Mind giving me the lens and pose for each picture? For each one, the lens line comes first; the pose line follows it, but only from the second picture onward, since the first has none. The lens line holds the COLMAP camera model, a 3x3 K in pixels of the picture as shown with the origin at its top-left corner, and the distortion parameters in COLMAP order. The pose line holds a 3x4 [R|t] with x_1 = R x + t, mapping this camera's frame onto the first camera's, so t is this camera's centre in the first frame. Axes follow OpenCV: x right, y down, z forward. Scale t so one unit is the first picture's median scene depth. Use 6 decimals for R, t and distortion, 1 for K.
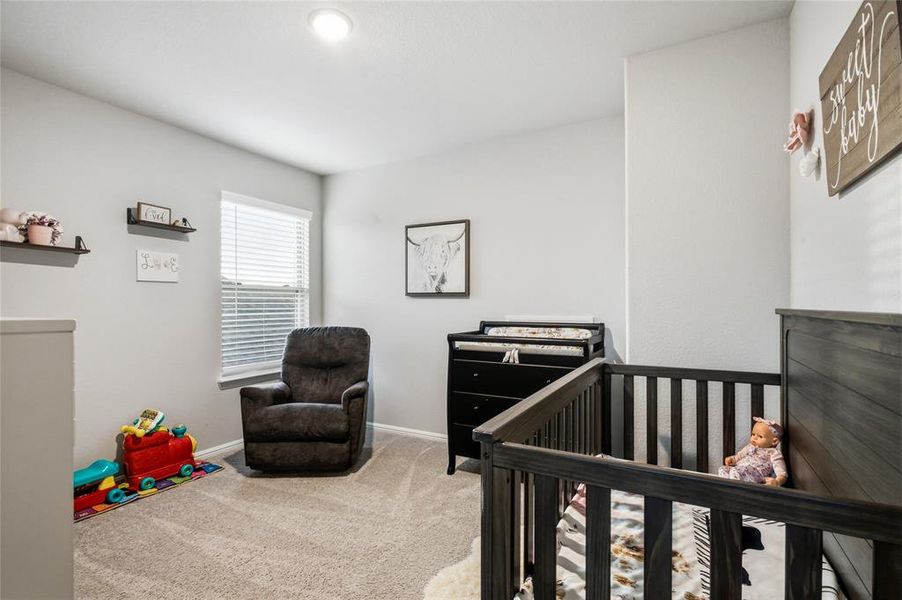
lens RADIAL K [[429.8, 0, 453.2], [0, 429.8, 302.3], [0, 0, 1]] dist [-0.005182, 0.000132]
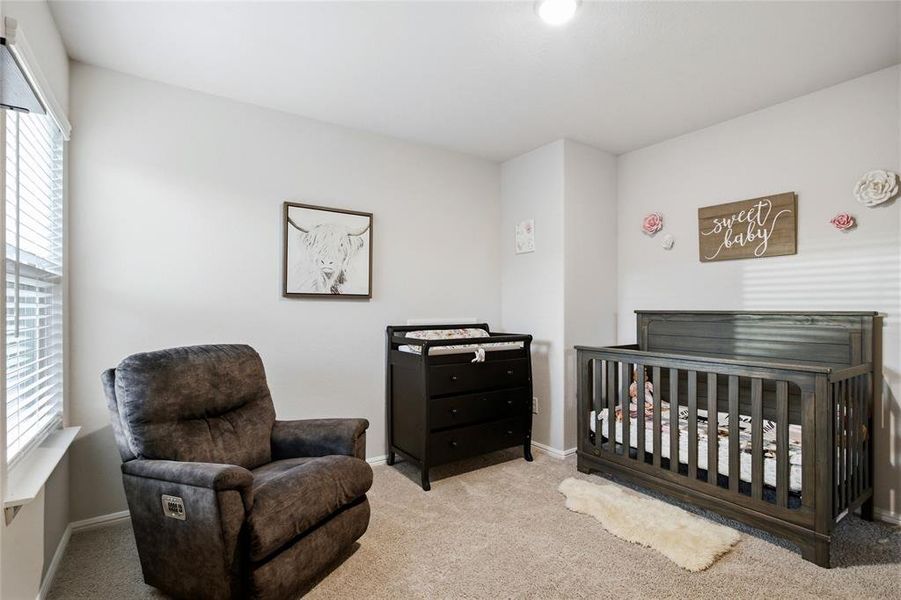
lens RADIAL K [[429.3, 0, 455.1], [0, 429.3, 305.3], [0, 0, 1]] dist [-0.005182, 0.000132]
pose [[0.446906, 0.006583, 0.894556, -0.684424], [-0.003781, 0.999978, -0.005470, 0.003017], [-0.894573, -0.000938, 0.446921, 0.441959]]
